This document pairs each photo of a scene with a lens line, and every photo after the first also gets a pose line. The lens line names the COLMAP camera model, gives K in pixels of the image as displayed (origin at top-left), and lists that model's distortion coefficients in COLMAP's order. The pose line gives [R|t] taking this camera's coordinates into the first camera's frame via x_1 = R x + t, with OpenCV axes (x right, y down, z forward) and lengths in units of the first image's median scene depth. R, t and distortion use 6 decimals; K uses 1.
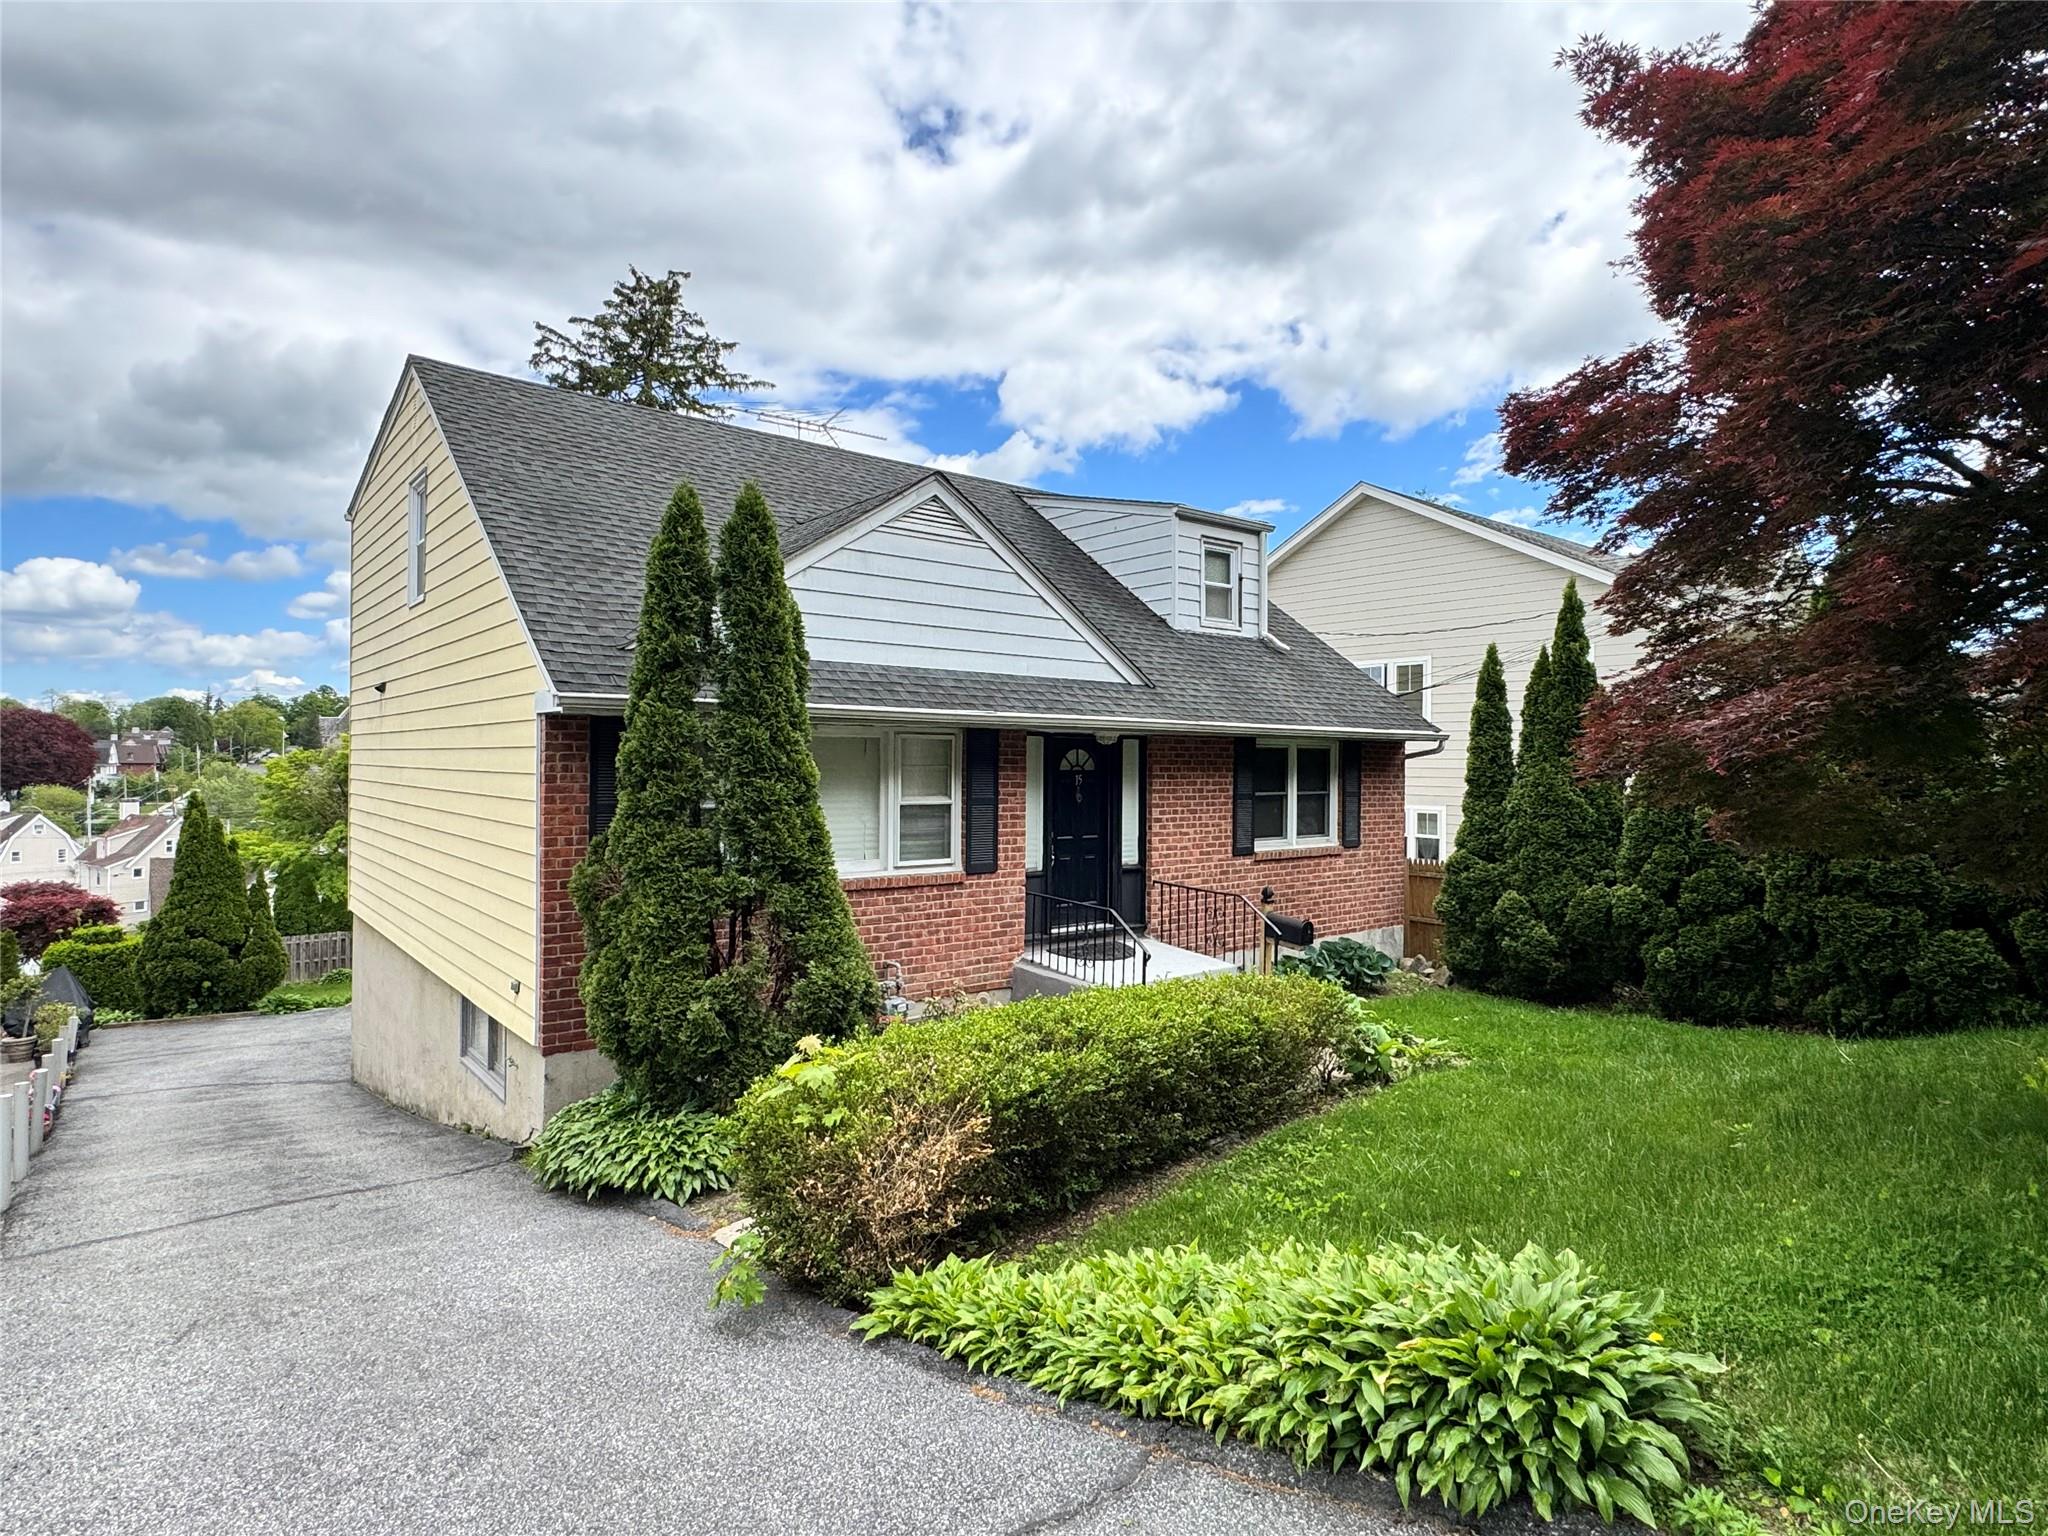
lens RADIAL K [[1098.6, 0, 1026.8], [0, 1098.6, 767.7], [0, 0, 1]] dist [-0.000489, -0.000275]
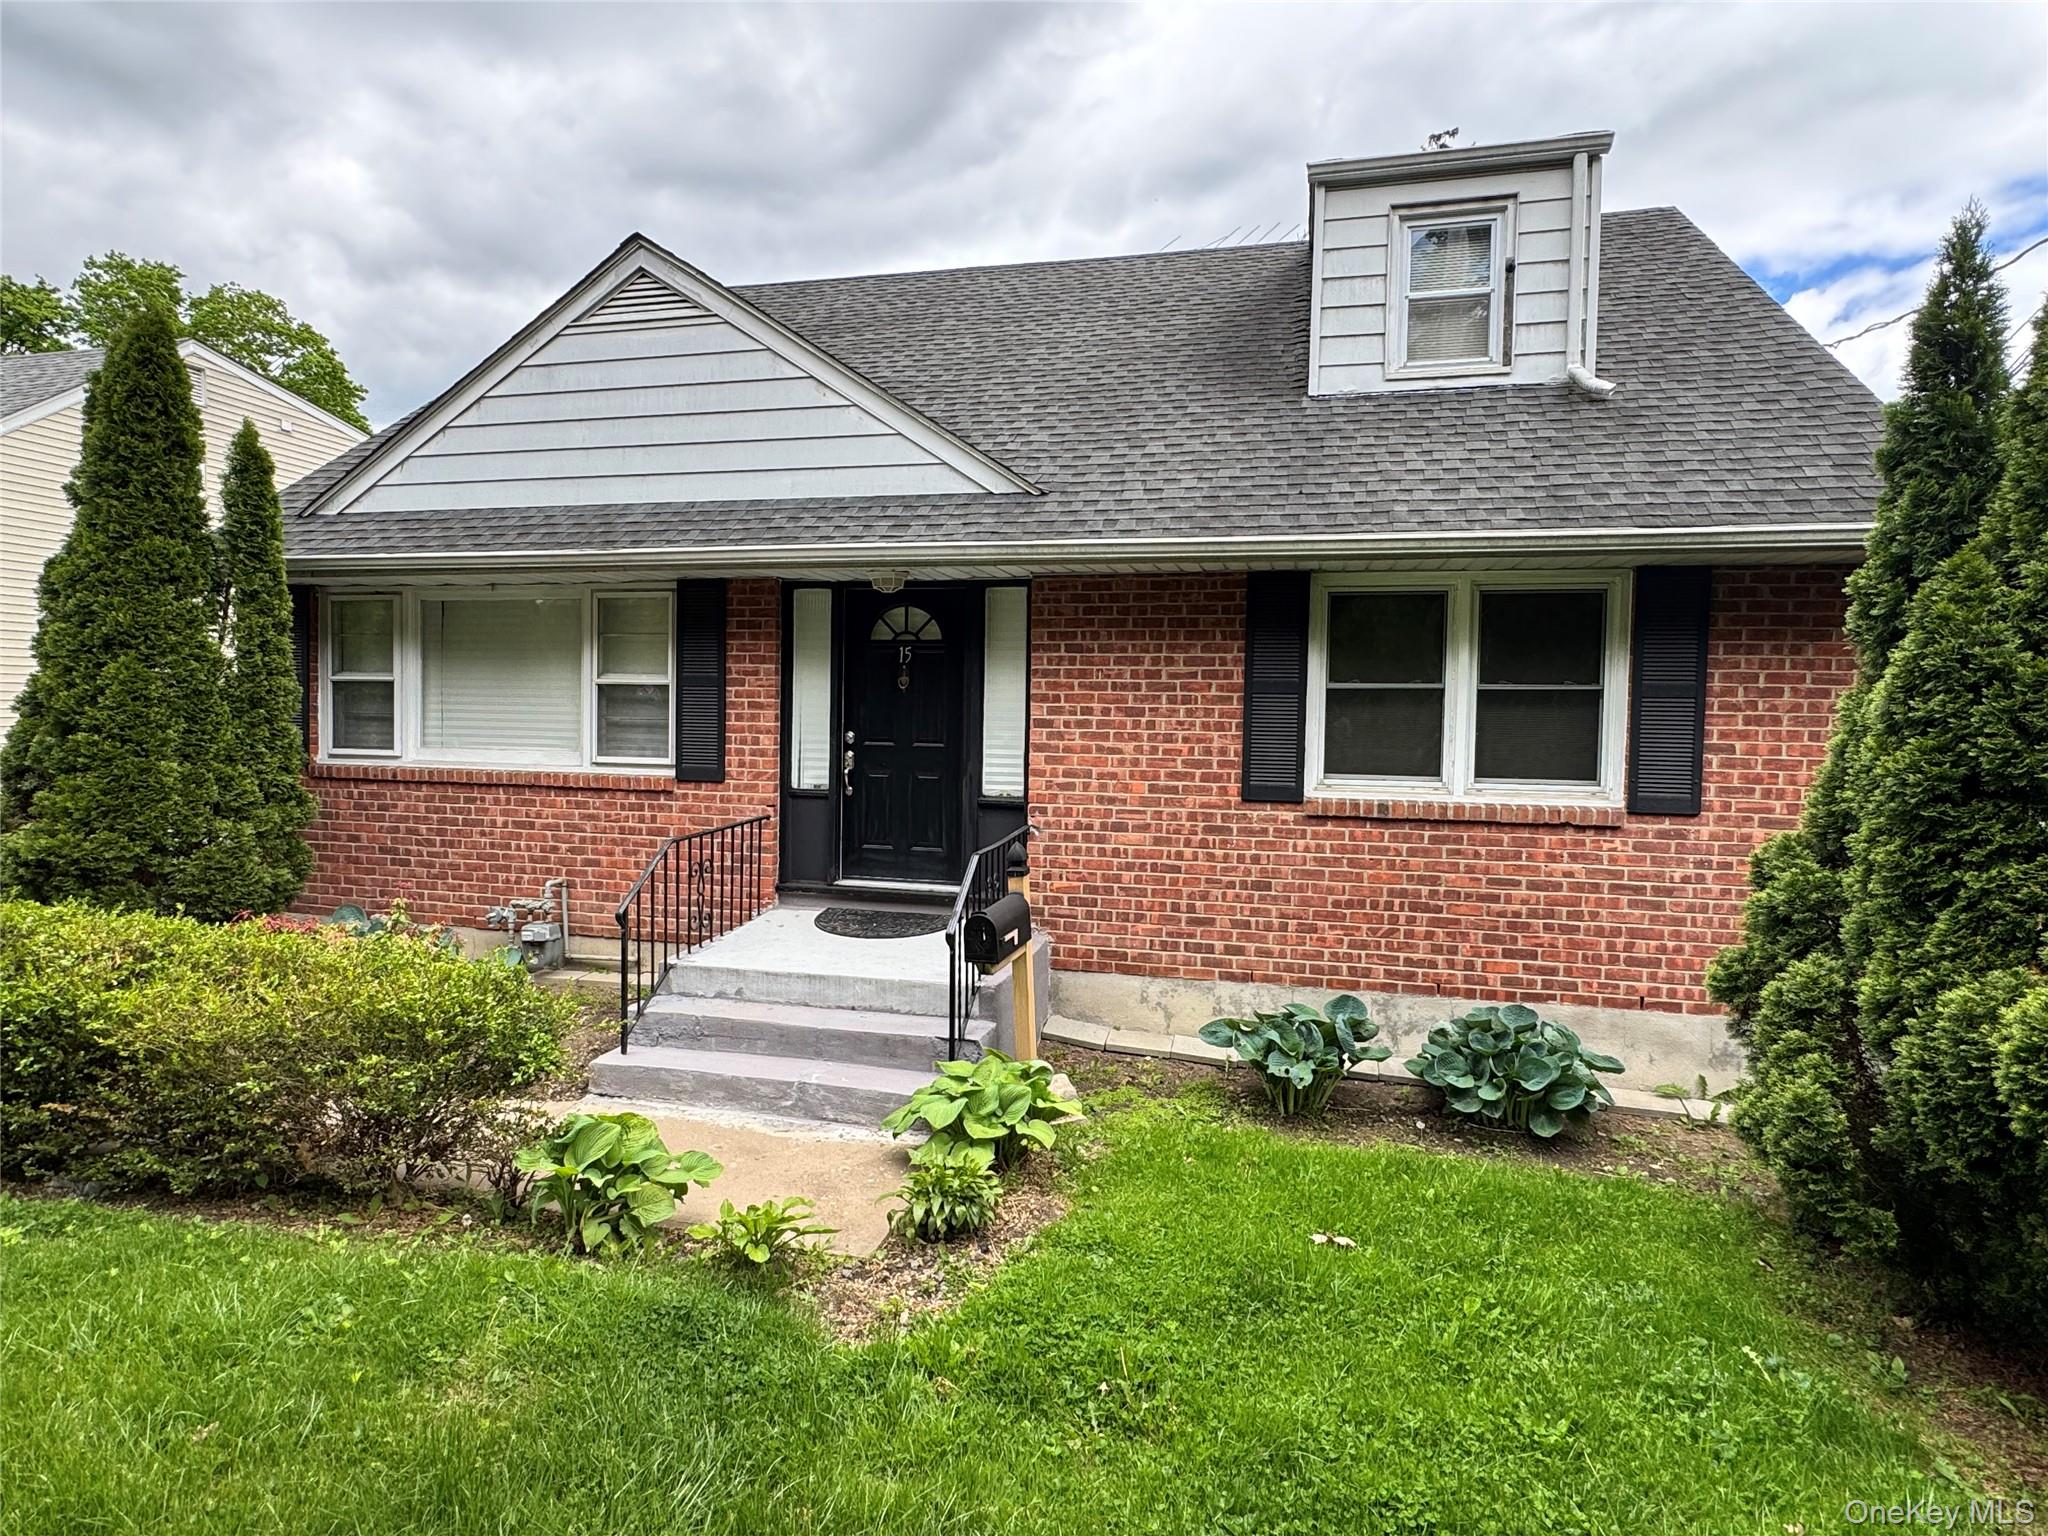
lens RADIAL K [[1115.7, 0, 1024.7], [0, 1115.7, 765.0], [0, 0, 1]] dist [-0.003718, -0.000422]
pose [[0.603389, 0.034817, -0.796687, 0.655846], [-0.015562, 0.999370, 0.031888, 0.057751], [0.797295, -0.006842, 0.603551, 0.715191]]
